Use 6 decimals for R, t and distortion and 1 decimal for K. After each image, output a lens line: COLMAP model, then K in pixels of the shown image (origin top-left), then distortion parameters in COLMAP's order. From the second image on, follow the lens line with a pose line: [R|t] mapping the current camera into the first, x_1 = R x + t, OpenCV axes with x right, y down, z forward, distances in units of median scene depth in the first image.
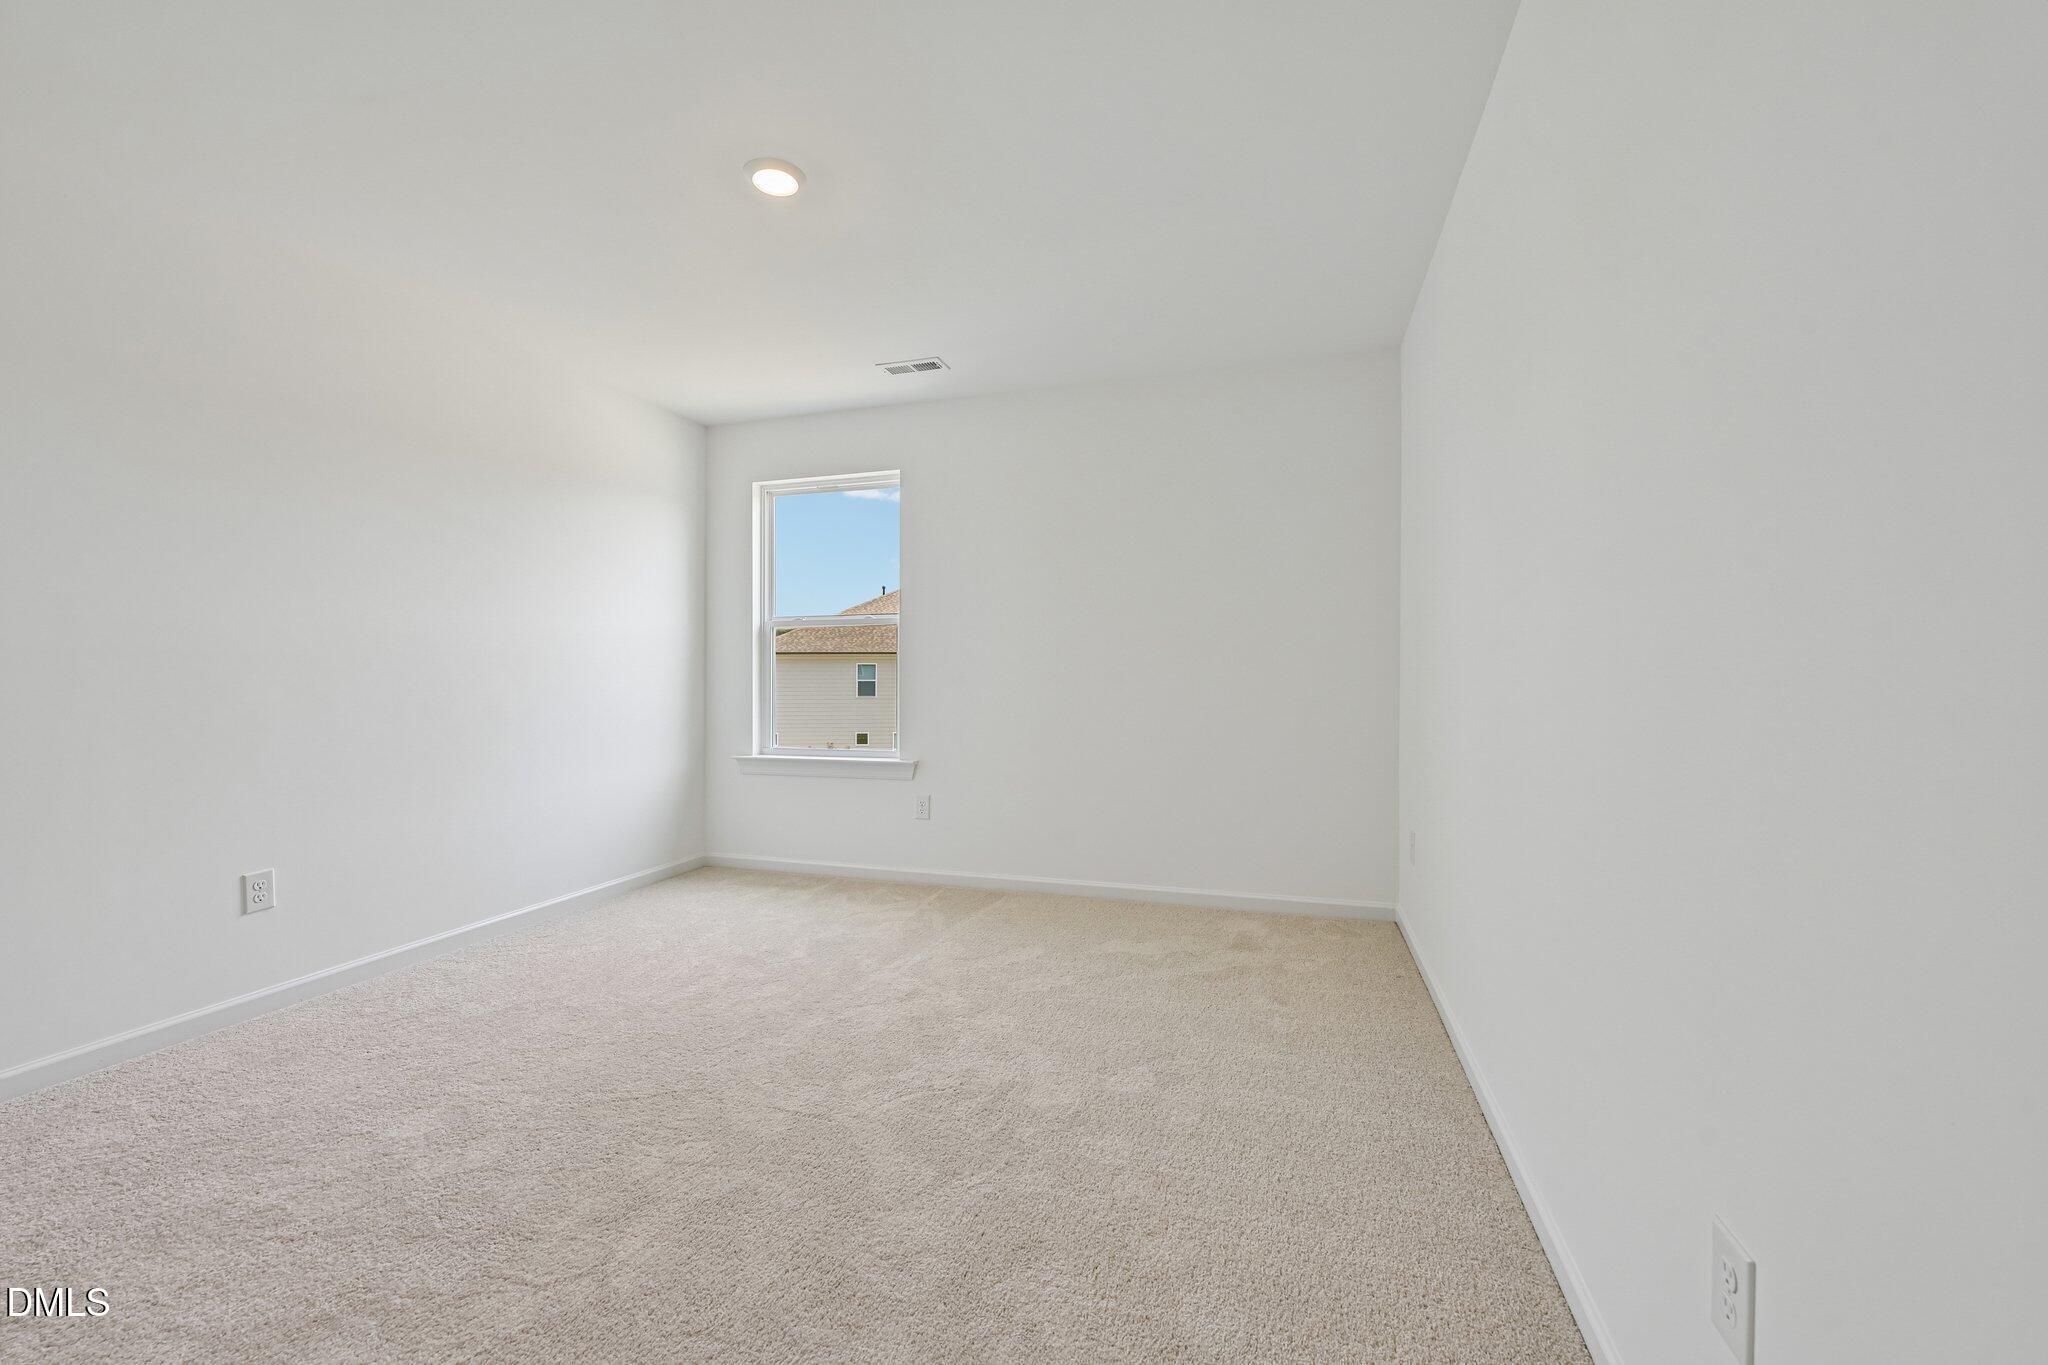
lens RADIAL K [[816.8, 0, 1020.6], [0, 816.8, 696.3], [0, 0, 1]] dist [0.008739, 0.000628]
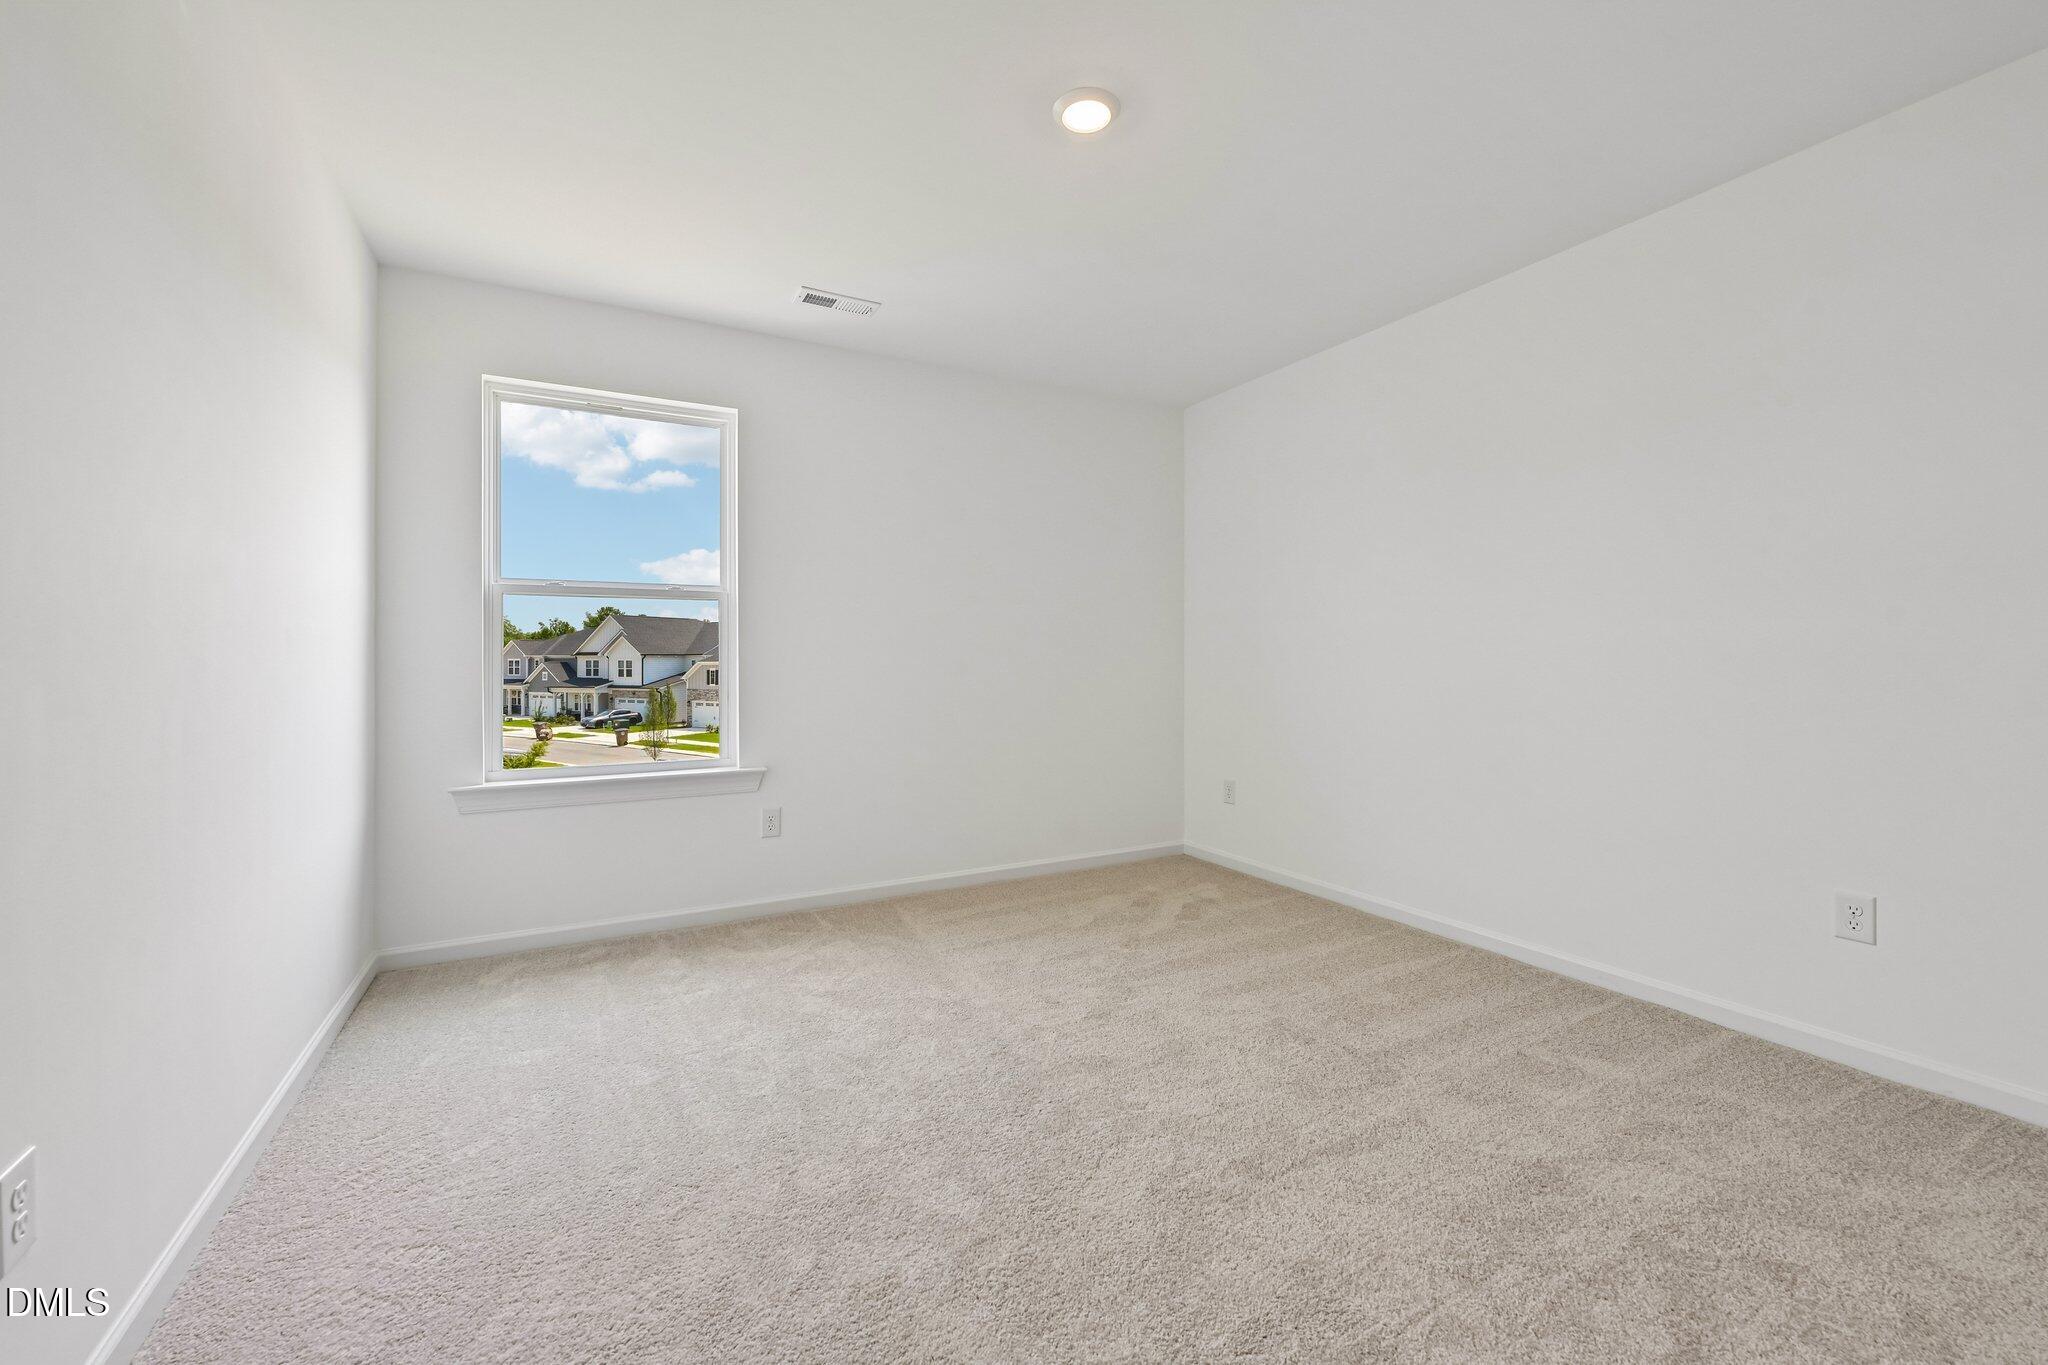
lens RADIAL K [[816.8, 0, 1066.2], [0, 816.8, 682.6], [0, 0, 1]] dist [0.008739, 0.000628]
pose [[0.675654, -0.014194, 0.737082, -0.547055], [0.014082, 0.999881, 0.006346, -0.007845], [-0.737084, 0.006091, 0.675773, 0.225758]]
